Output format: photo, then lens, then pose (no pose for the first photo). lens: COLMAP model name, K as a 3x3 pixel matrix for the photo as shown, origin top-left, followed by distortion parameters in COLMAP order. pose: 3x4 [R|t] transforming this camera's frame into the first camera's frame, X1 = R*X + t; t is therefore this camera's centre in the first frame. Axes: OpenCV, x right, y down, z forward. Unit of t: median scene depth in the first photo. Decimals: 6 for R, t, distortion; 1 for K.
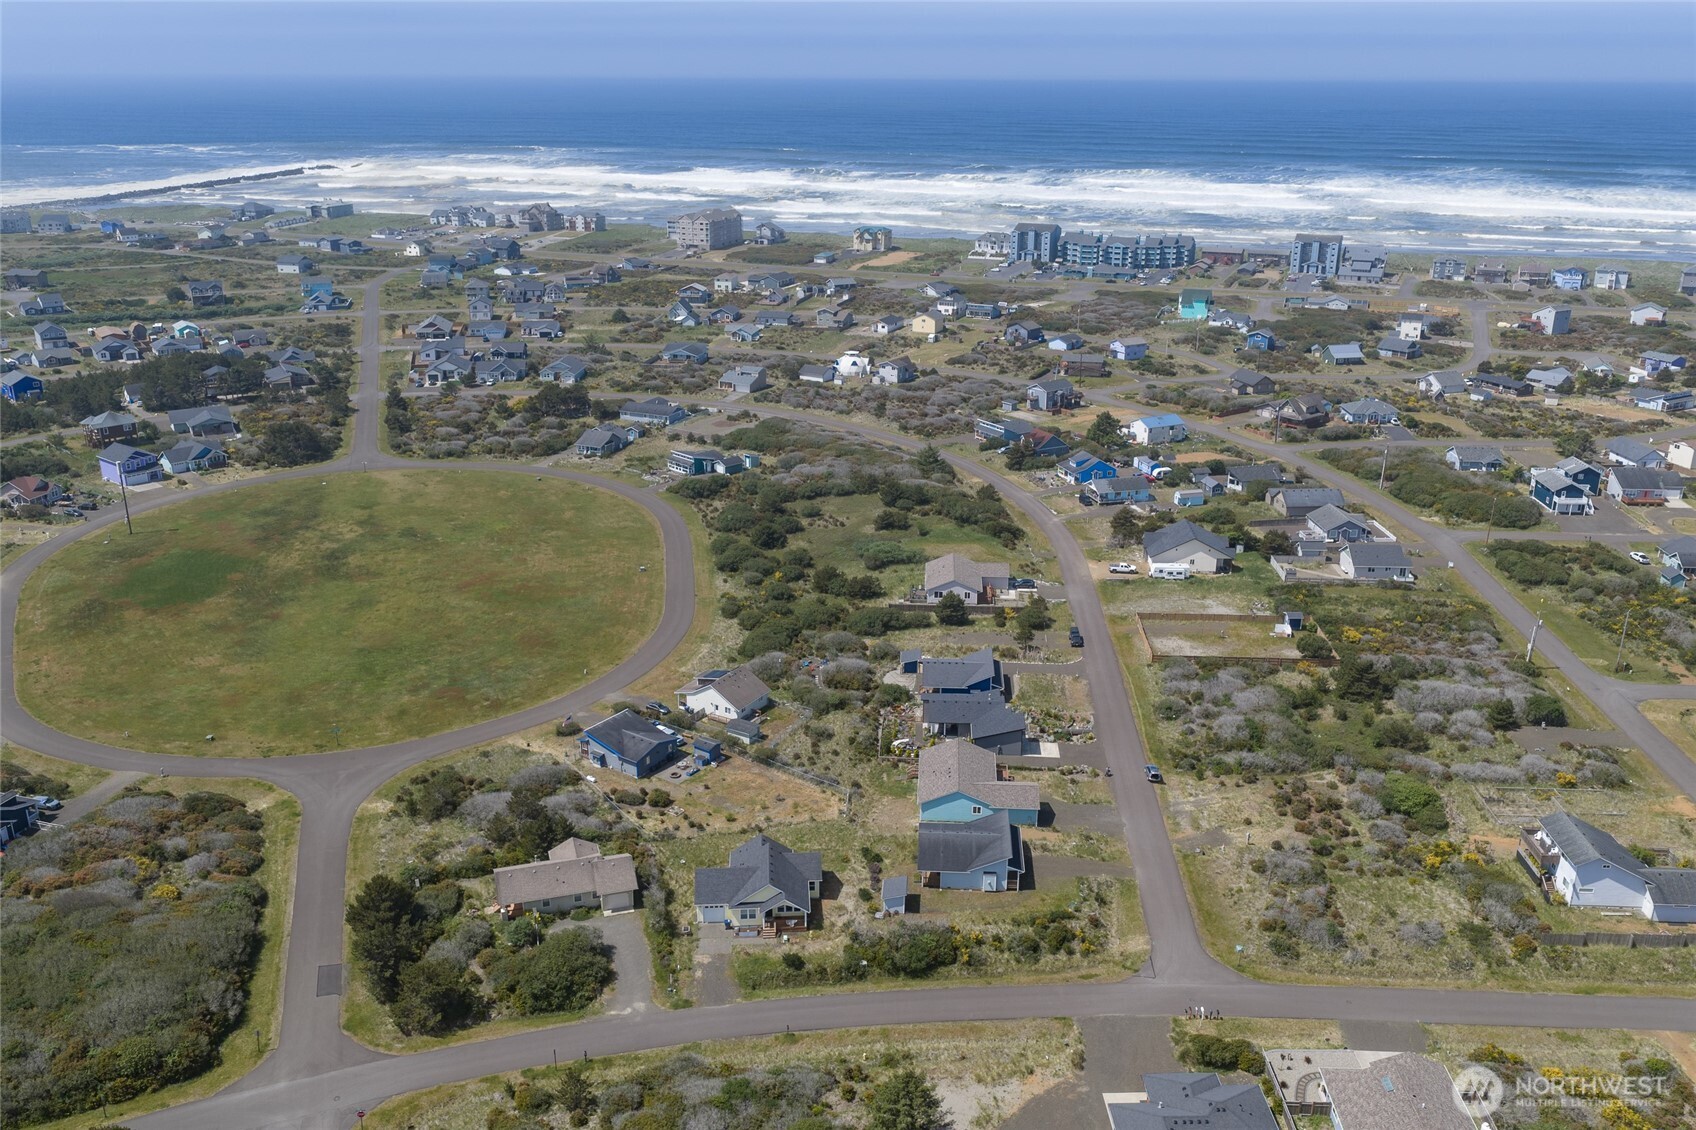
lens RADIAL K [[1398.9, 0, 853.2], [0, 1398.9, 564.7], [0, 0, 1]] dist [0.006002, -0.008520]
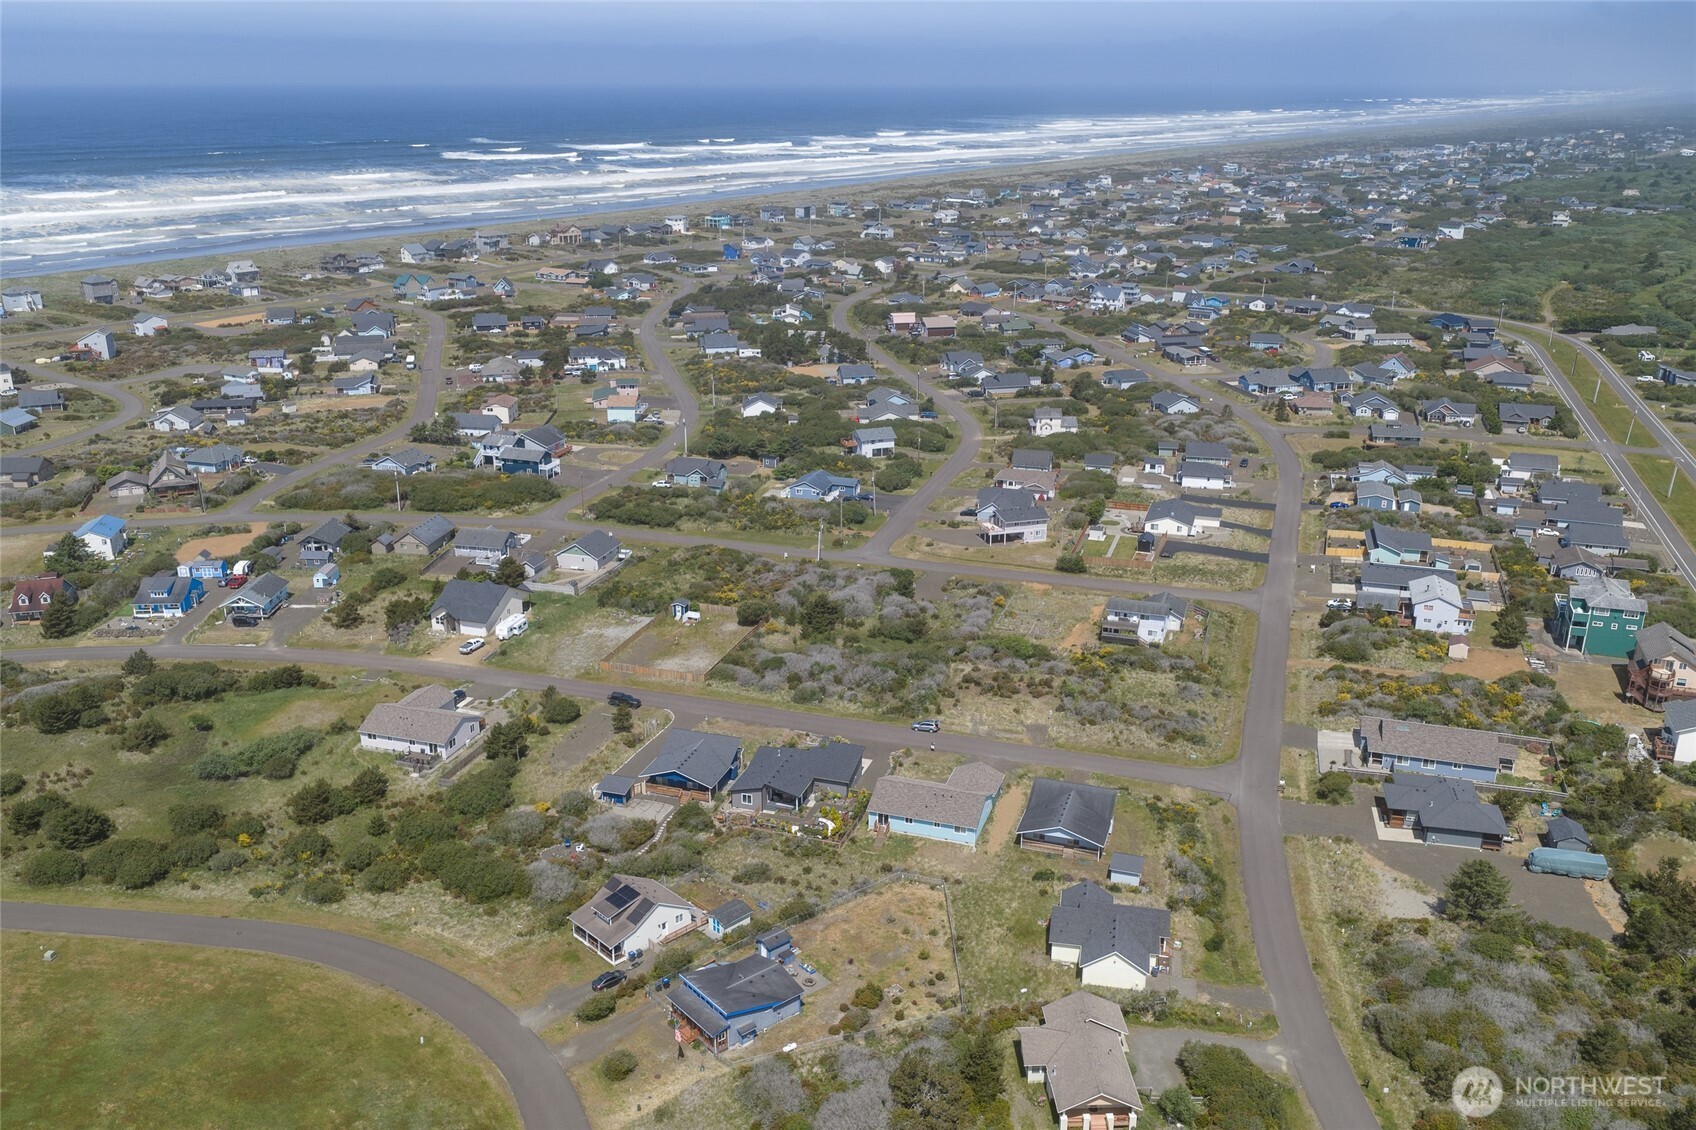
lens RADIAL K [[1366.3, 0, 855.8], [0, 1366.3, 628.1], [0, 0, 1]] dist [0.008248, 0.002698]
pose [[0.256579, -0.364133, 0.895307, -0.610472], [0.325259, 0.904819, 0.274789, -0.195557], [-0.910150, 0.220702, 0.350595, 0.536070]]
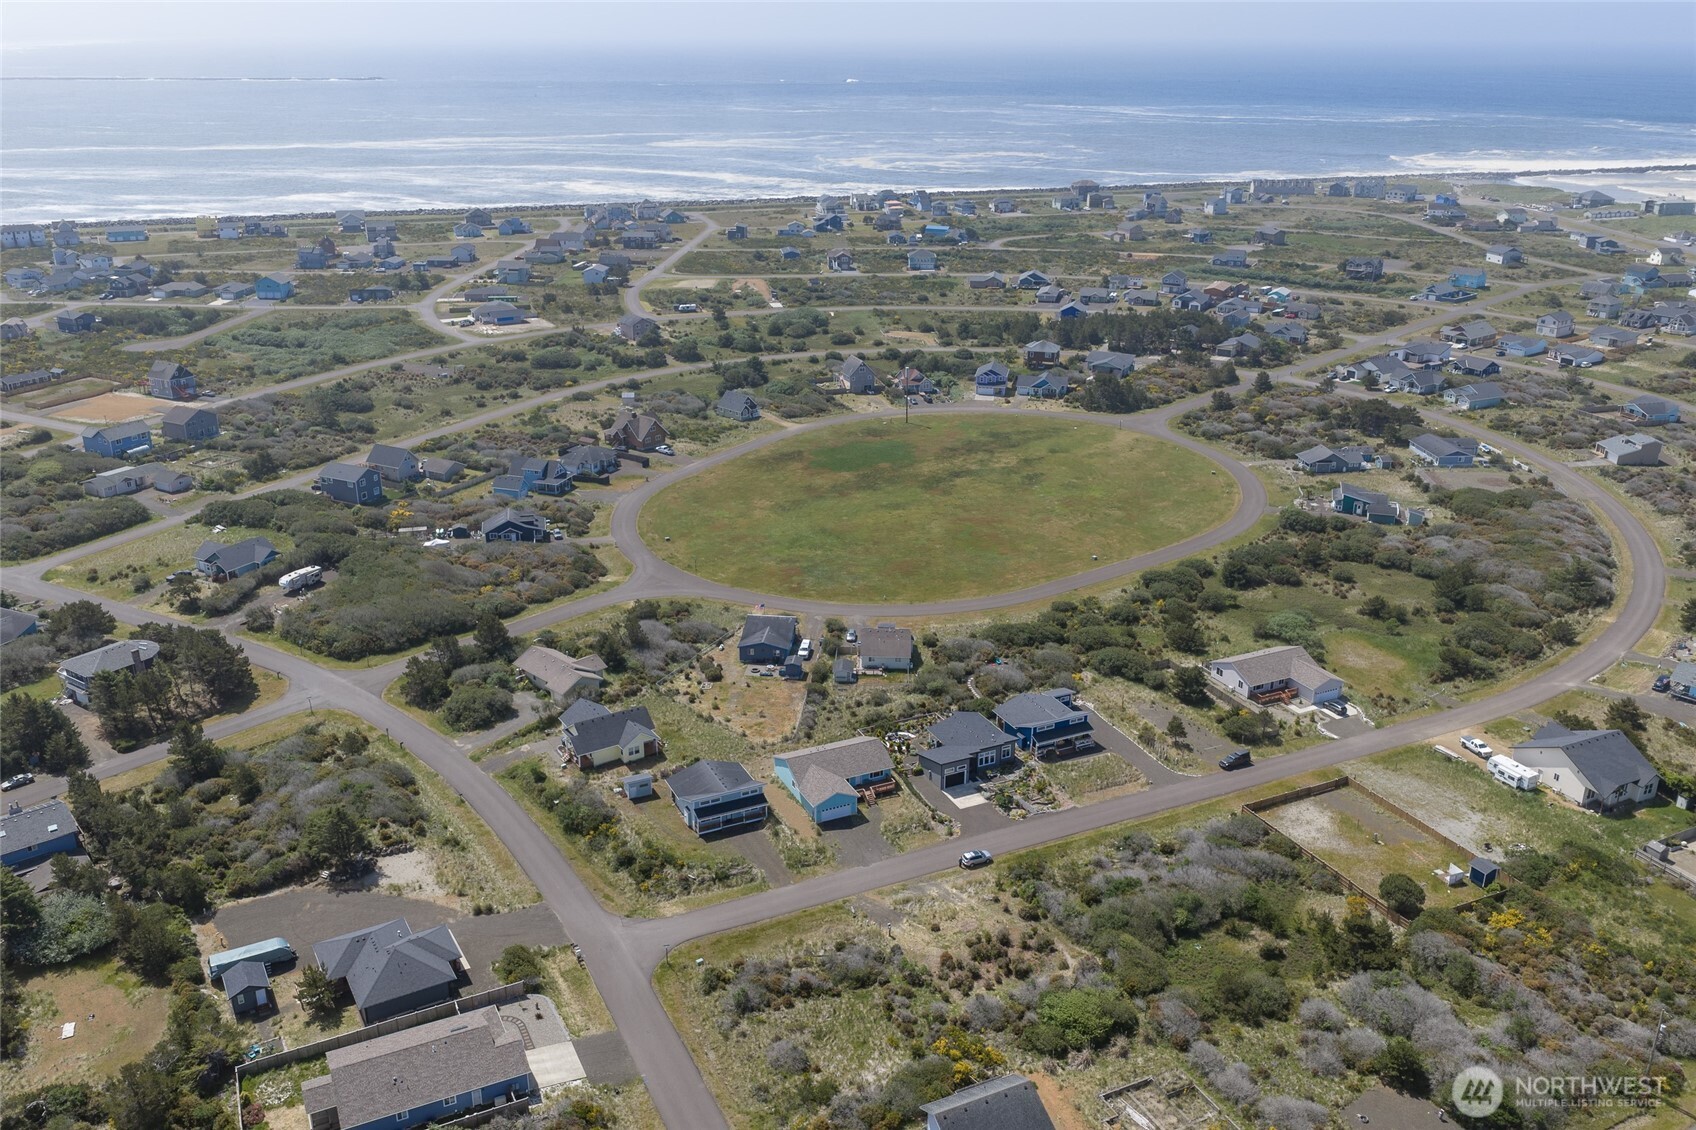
lens RADIAL K [[1398.9, 0, 853.2], [0, 1398.9, 564.7], [0, 0, 1]] dist [0.006002, -0.008520]
pose [[0.483614, 0.309847, -0.818604, 0.722723], [-0.293842, 0.938443, 0.181611, -0.149501], [0.824485, 0.152711, 0.544890, 0.317680]]
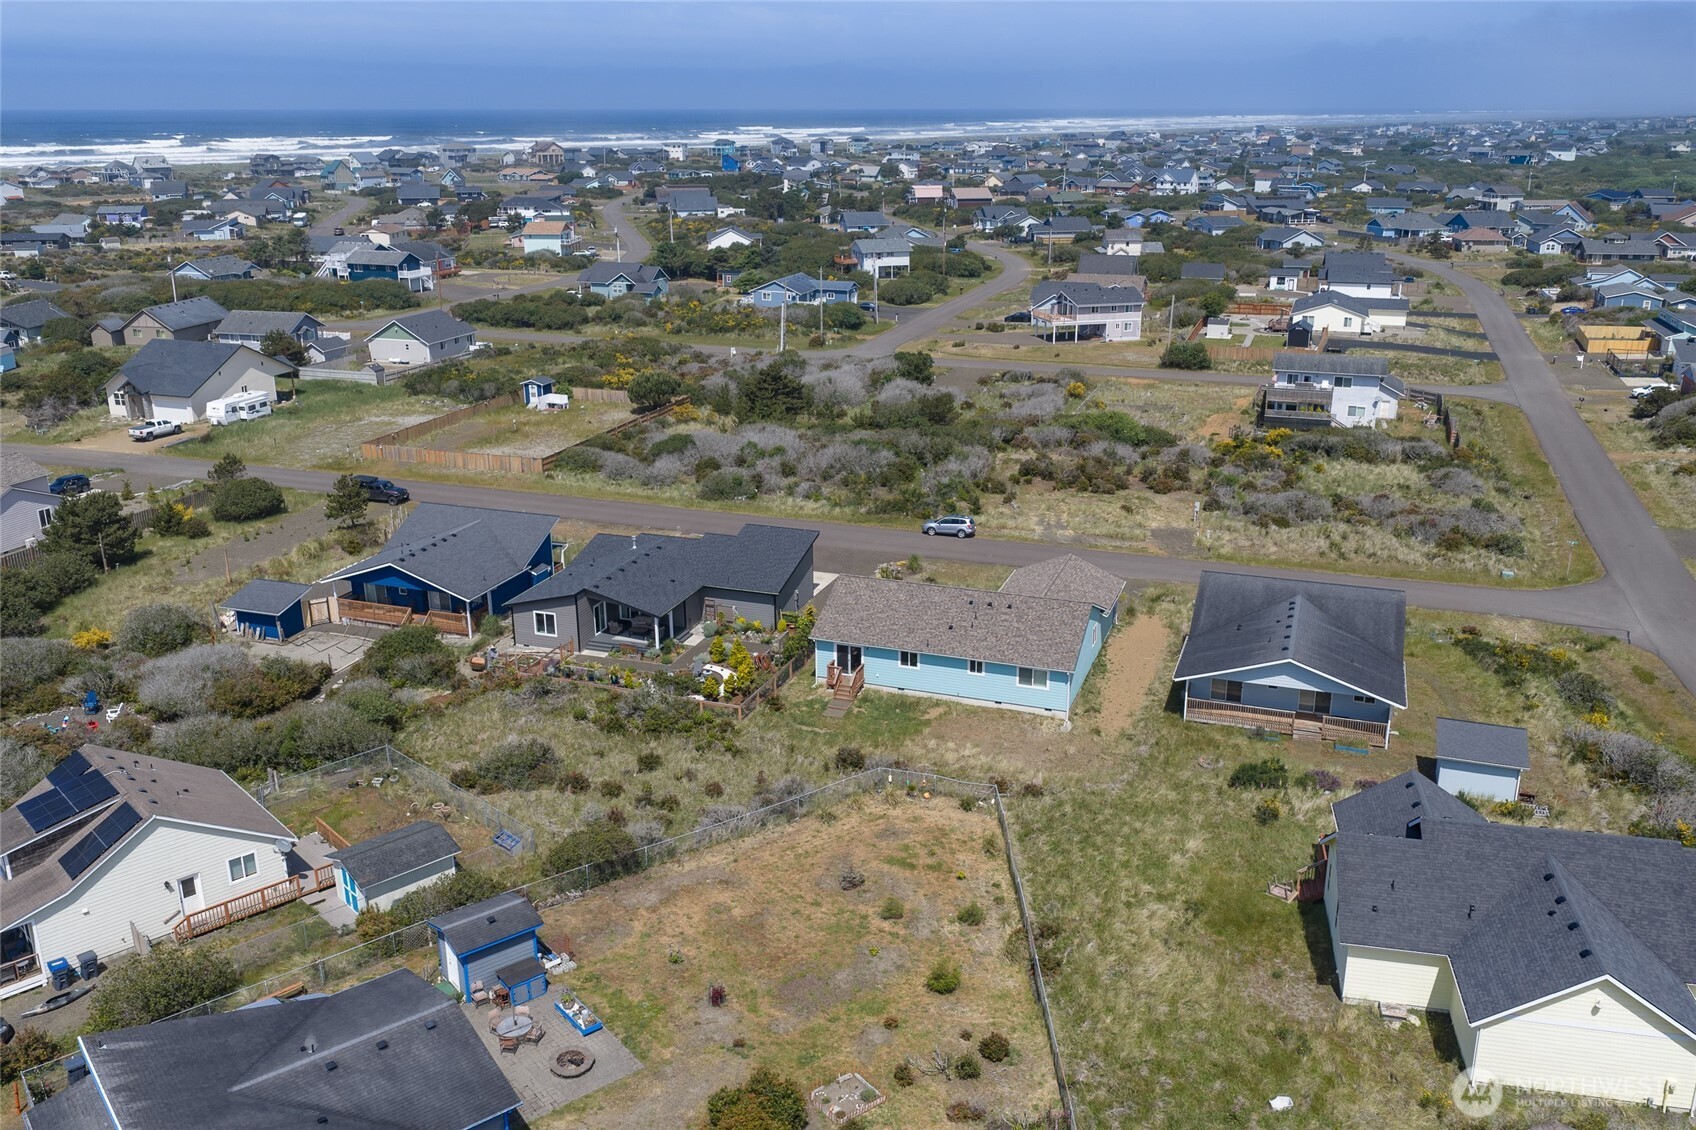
lens RADIAL K [[1398.9, 0, 853.2], [0, 1398.9, 564.7], [0, 0, 1]] dist [0.006002, -0.008520]
pose [[0.277594, -0.305337, 0.910885, -0.255103], [0.324771, 0.922152, 0.210140, 0.027138], [-0.904138, 0.237495, 0.355148, 0.690178]]
